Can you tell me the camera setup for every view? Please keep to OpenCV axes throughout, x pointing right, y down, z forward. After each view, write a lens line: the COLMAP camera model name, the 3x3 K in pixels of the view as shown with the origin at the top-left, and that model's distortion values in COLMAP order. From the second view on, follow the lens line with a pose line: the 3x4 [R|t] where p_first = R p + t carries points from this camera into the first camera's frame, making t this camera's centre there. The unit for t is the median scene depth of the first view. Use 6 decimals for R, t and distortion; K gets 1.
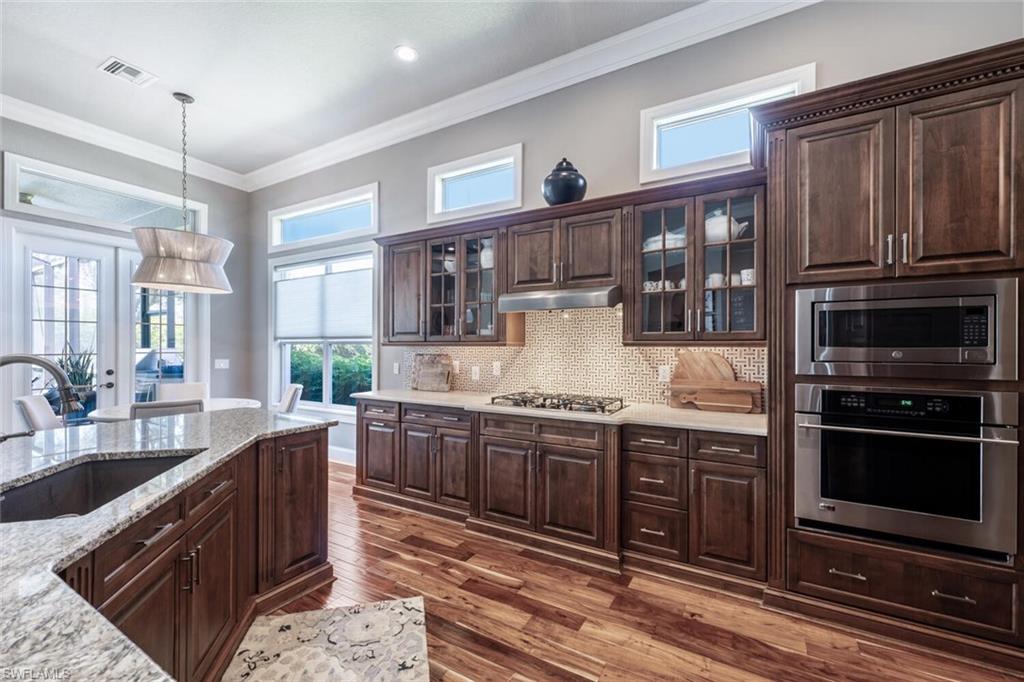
lens RADIAL K [[430.4, 0, 510.0], [0, 430.4, 348.4], [0, 0, 1]] dist [0.001426, 0.000162]
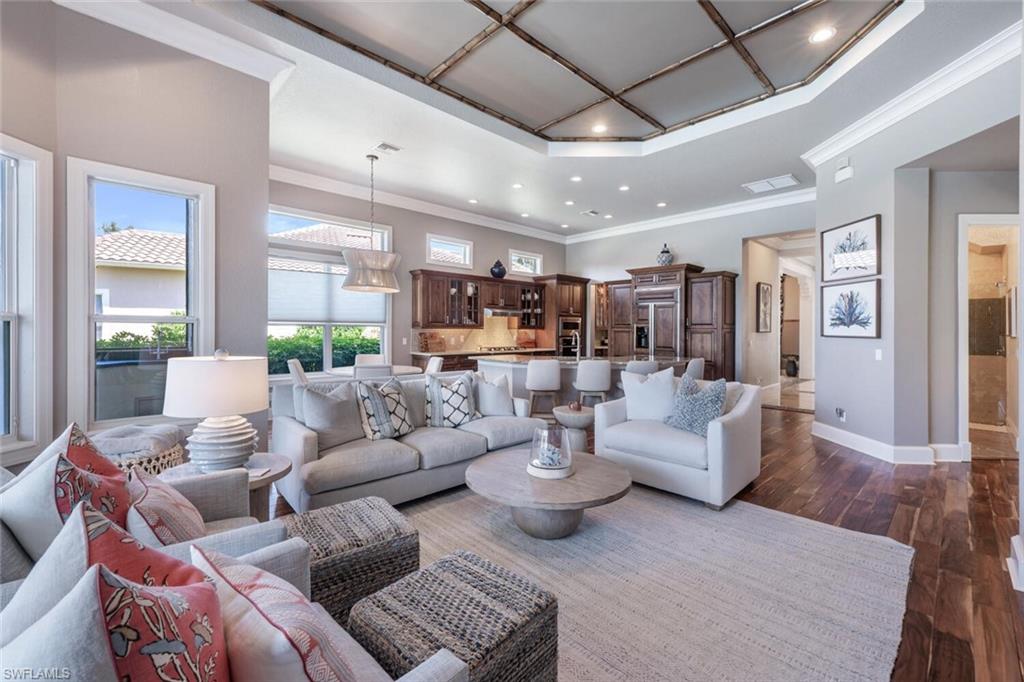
lens RADIAL K [[430.4, 0, 521.5], [0, 430.4, 339.4], [0, 0, 1]] dist [0.001426, 0.000162]
pose [[0.262803, -0.022628, 0.964584, -2.389673], [-0.004895, 0.999681, 0.024784, -0.007133], [-0.964837, -0.011235, 0.262609, 0.134366]]
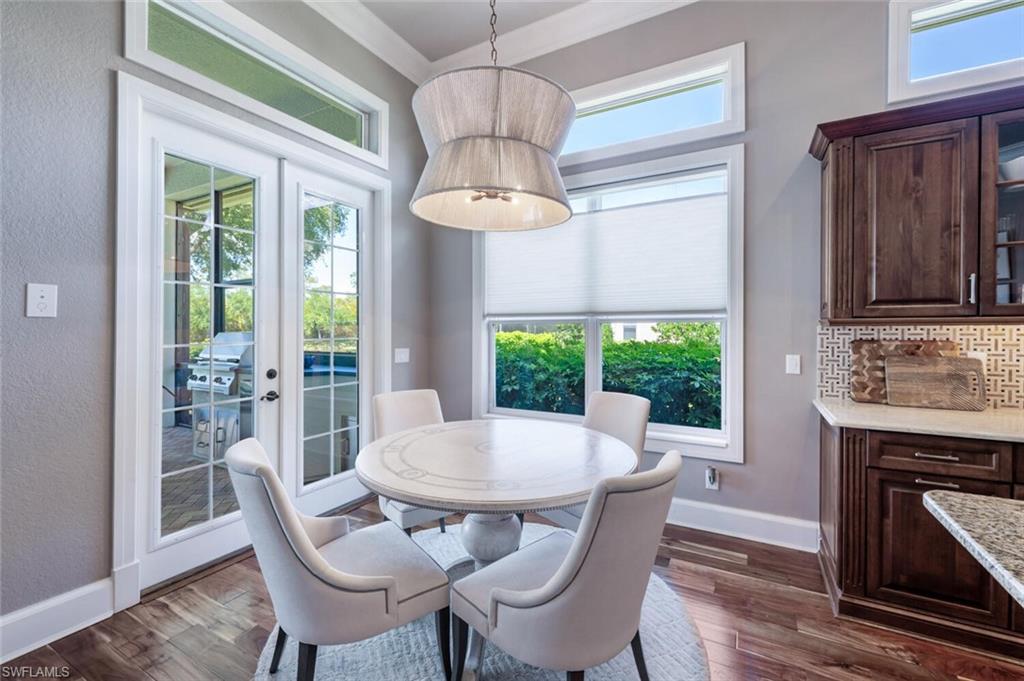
lens RADIAL K [[440.9, 0, 507.7], [0, 440.9, 335.5], [0, 0, 1]] dist [-0.000686, 0.000235]
pose [[0.999736, -0.006596, 0.022008, -0.875170], [0.006291, 0.999884, 0.013886, -0.003256], [-0.022097, -0.013744, 0.999661, 0.558133]]
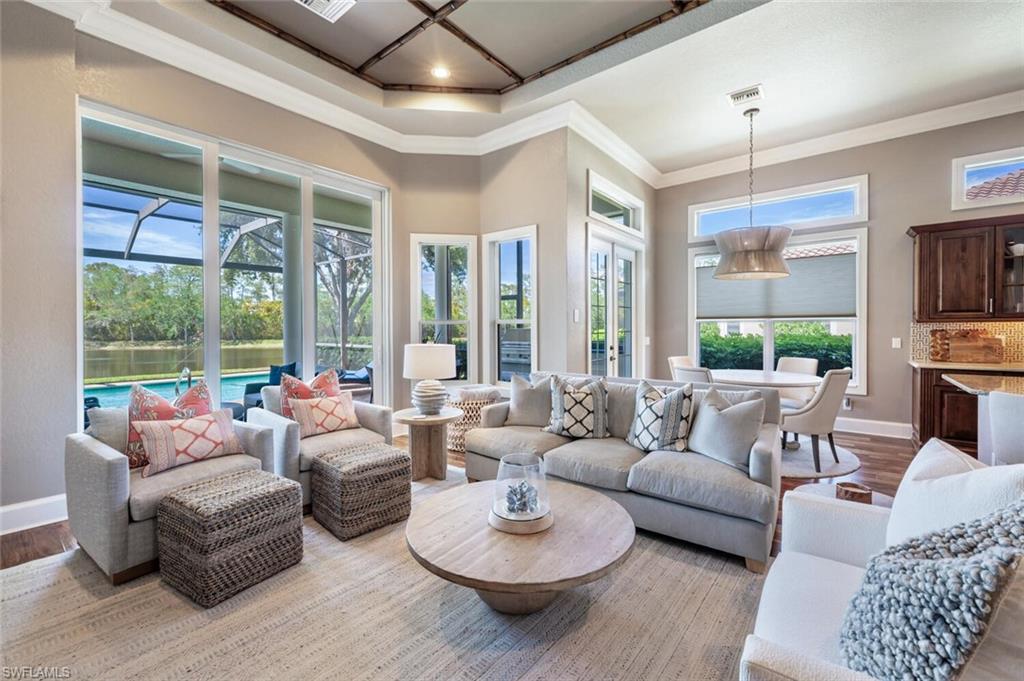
lens RADIAL K [[430.4, 0, 501.7], [0, 430.4, 336.1], [0, 0, 1]] dist [0.001426, 0.000162]
pose [[0.989529, -0.008553, -0.144083, -1.475833], [0.011407, 0.999755, 0.018994, -0.004658], [0.143885, -0.020438, 0.989383, -0.323724]]
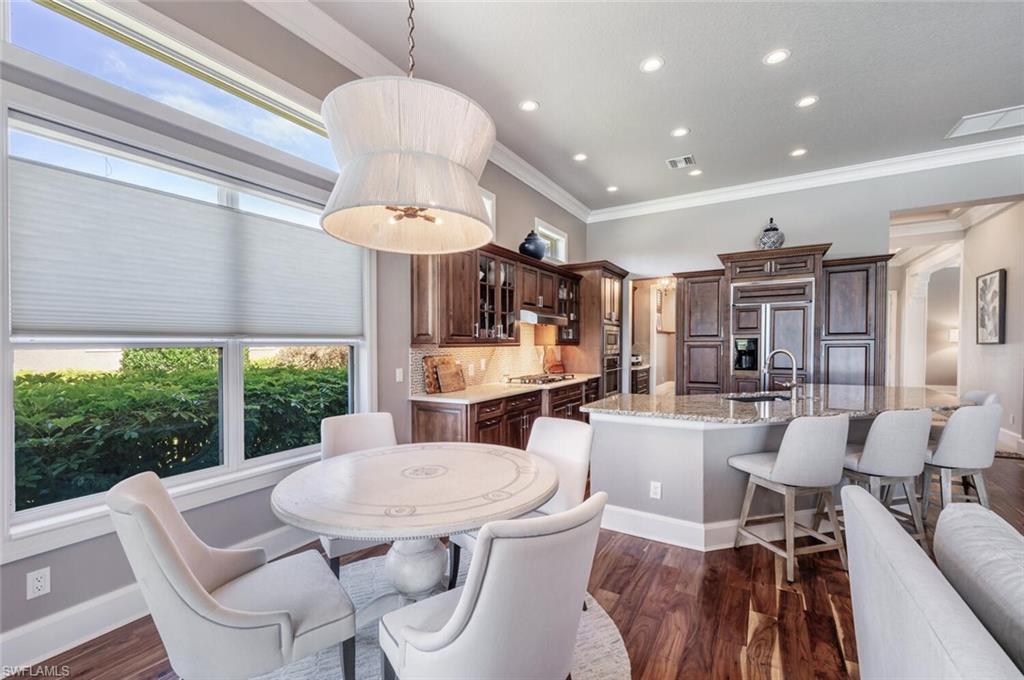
lens RADIAL K [[430.4, 0, 517.5], [0, 430.4, 352.5], [0, 0, 1]] dist [0.001426, 0.000162]
pose [[-0.004607, -0.020695, 0.999775, -1.458669], [0.012131, 0.999711, 0.020750, -0.014501], [-0.999916, 0.012224, -0.004355, 1.031076]]
